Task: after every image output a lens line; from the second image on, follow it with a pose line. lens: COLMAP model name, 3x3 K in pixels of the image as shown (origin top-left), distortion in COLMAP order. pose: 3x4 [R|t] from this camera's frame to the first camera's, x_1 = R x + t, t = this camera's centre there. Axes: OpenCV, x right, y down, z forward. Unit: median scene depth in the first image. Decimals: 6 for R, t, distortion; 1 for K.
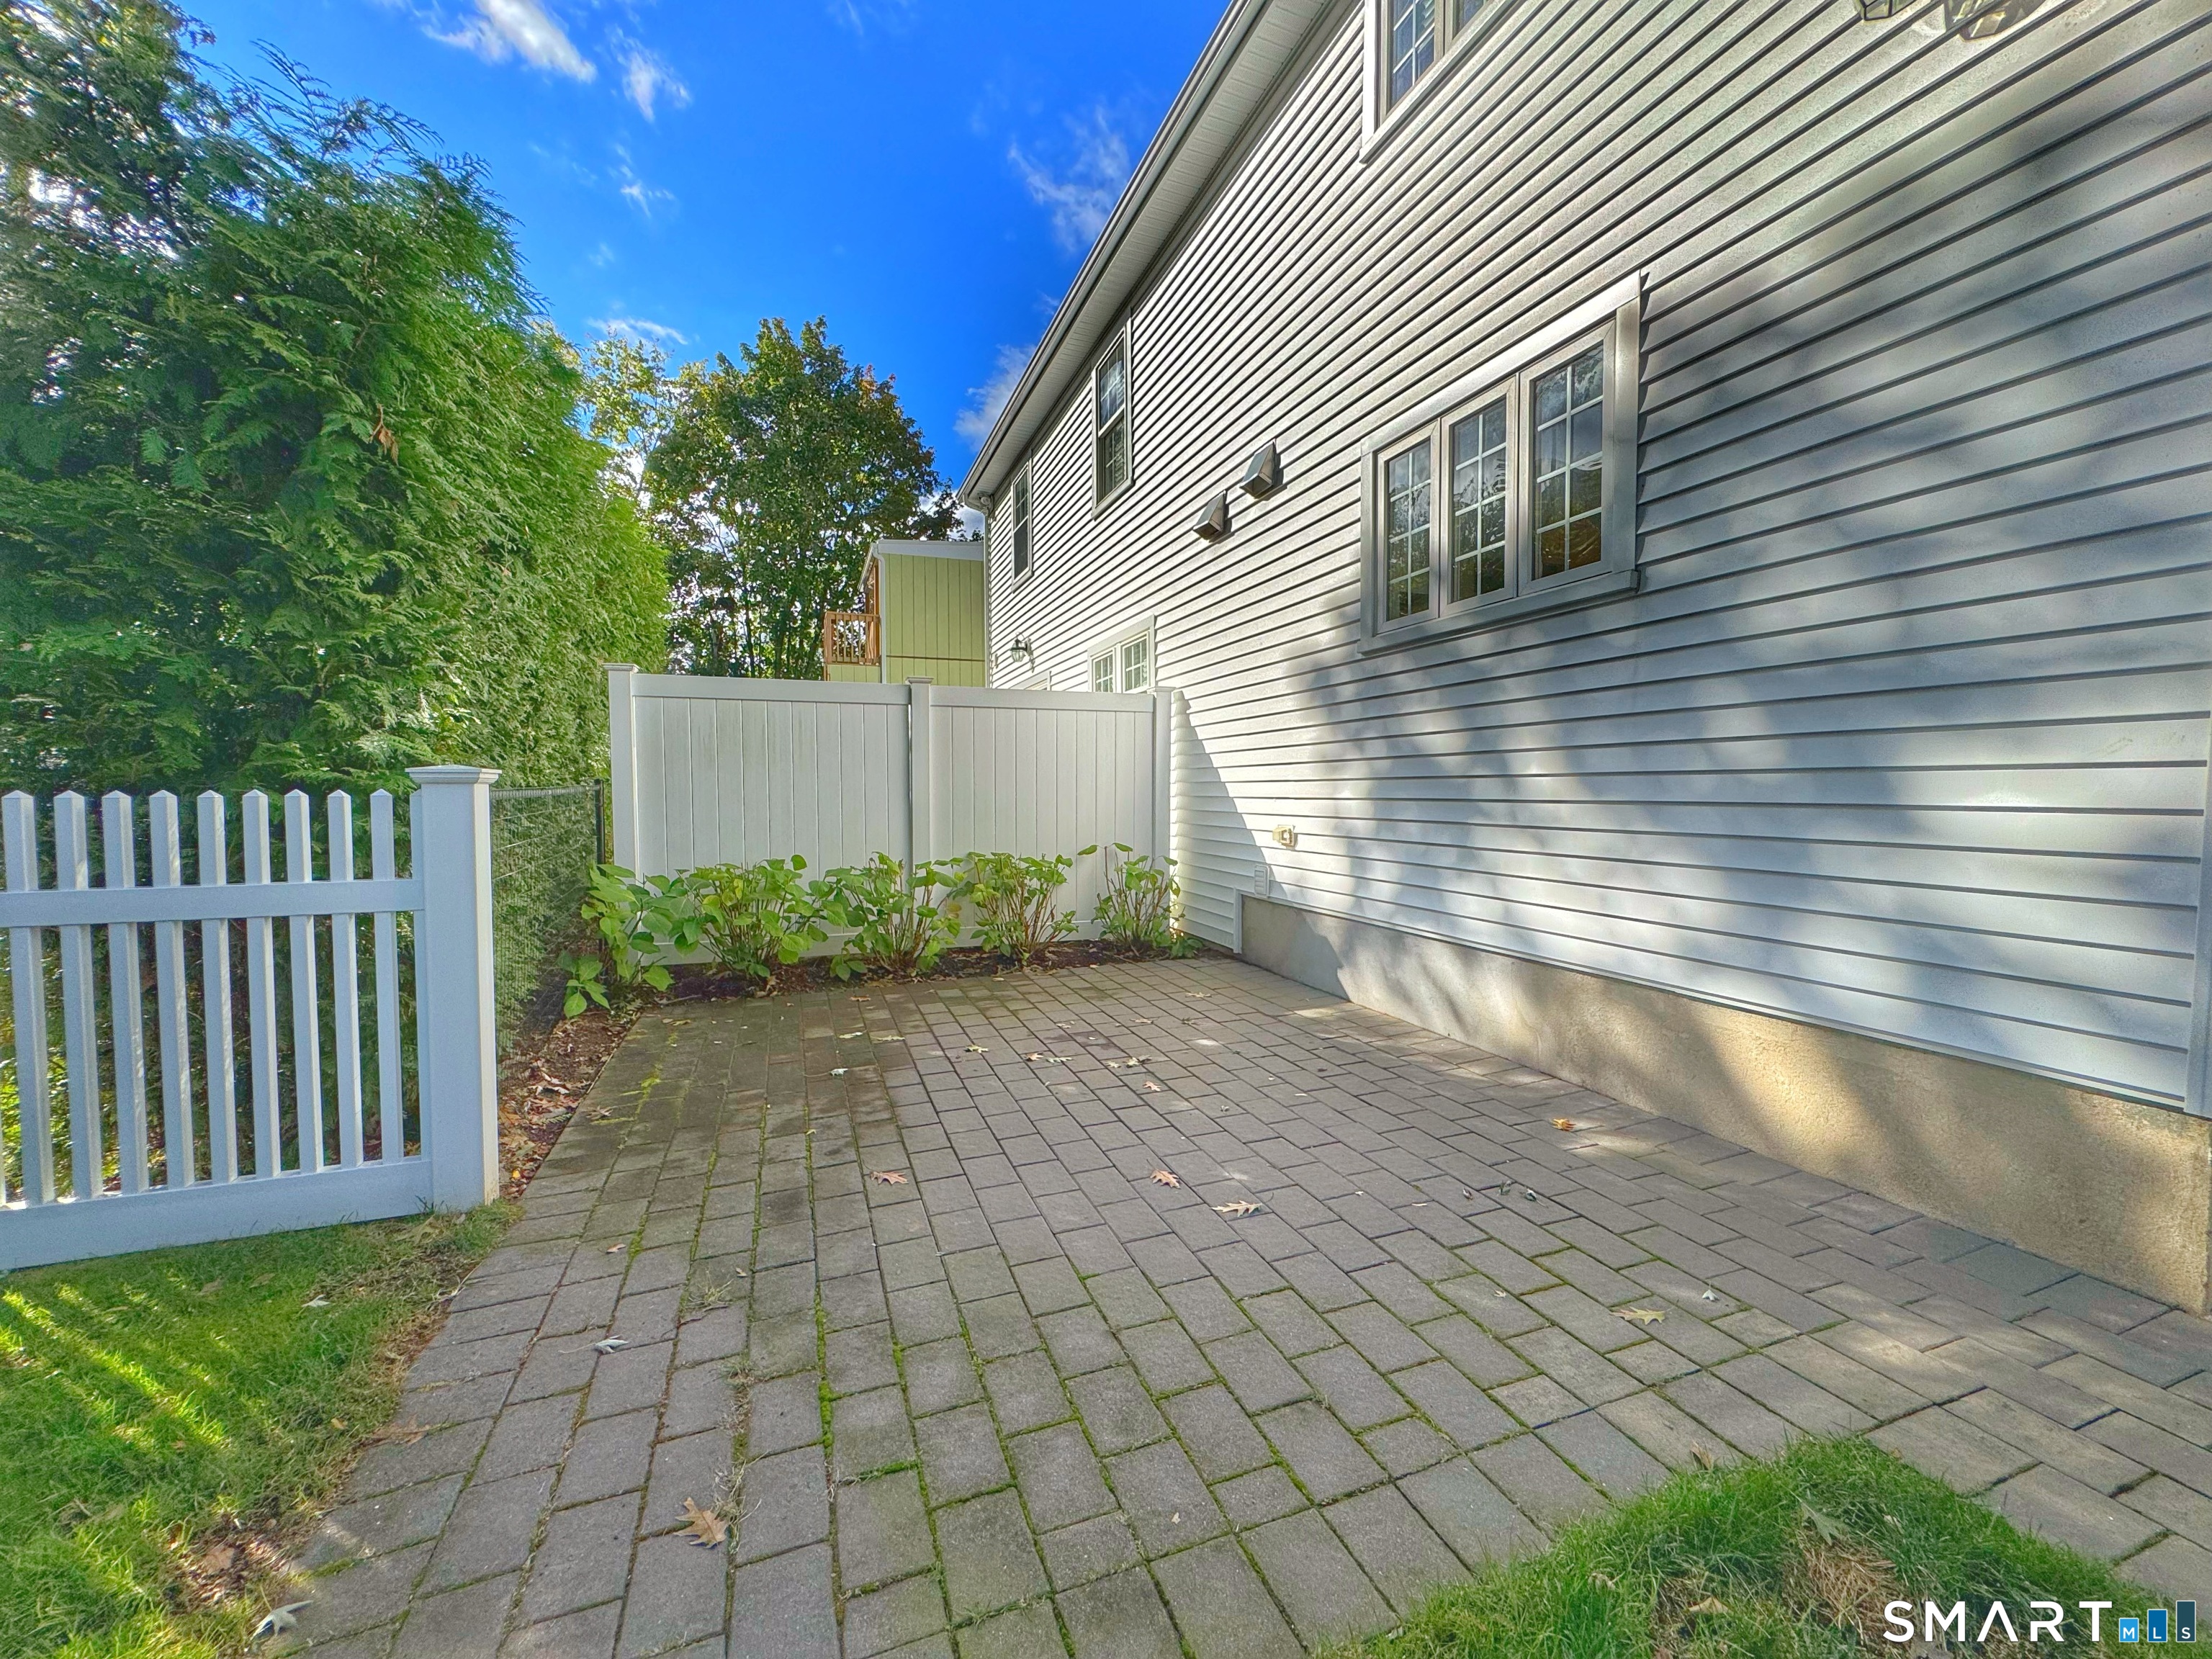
lens RADIAL K [[895.3, 0, 1106.0], [0, 895.3, 829.5], [0, 0, 1]] dist [-0.002039, 0.000759]
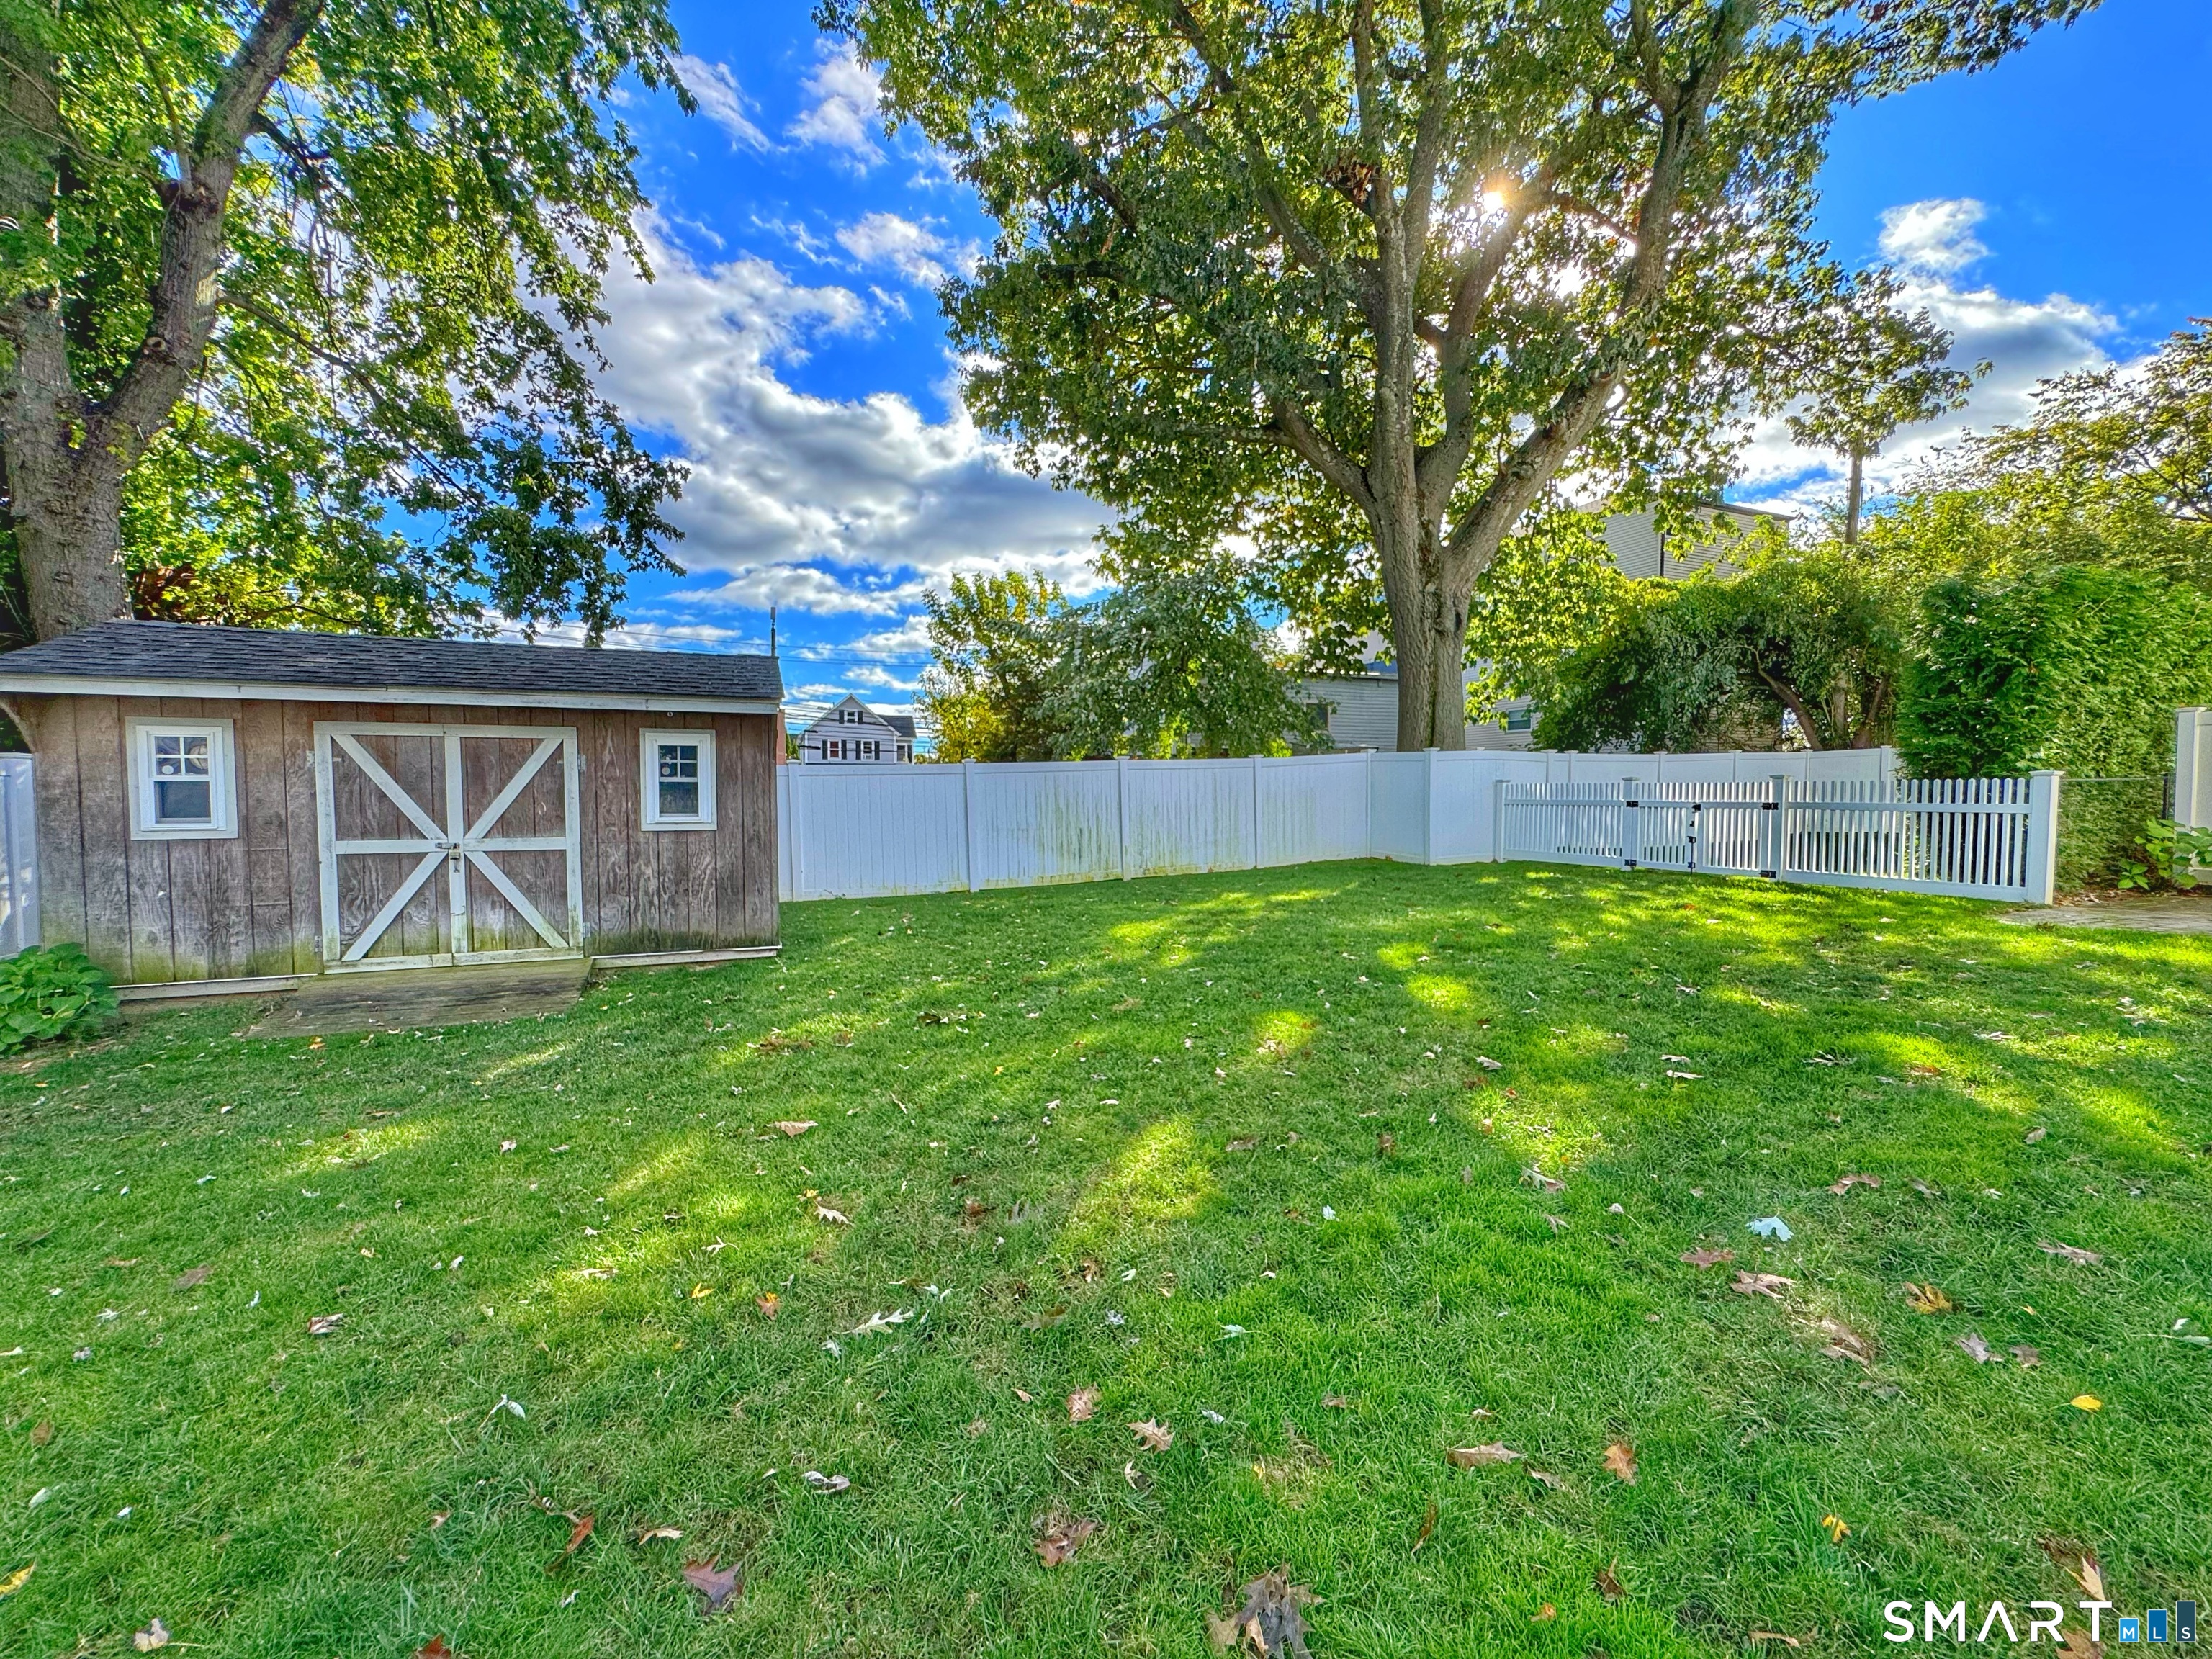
lens RADIAL K [[895.3, 0, 1106.0], [0, 895.3, 829.5], [0, 0, 1]] dist [-0.002039, 0.000759]
pose [[0.066929, 0.044500, -0.996765, 2.349736], [-0.044087, 0.998161, 0.041602, 0.162673], [0.996783, 0.041160, 0.068768, -2.692214]]
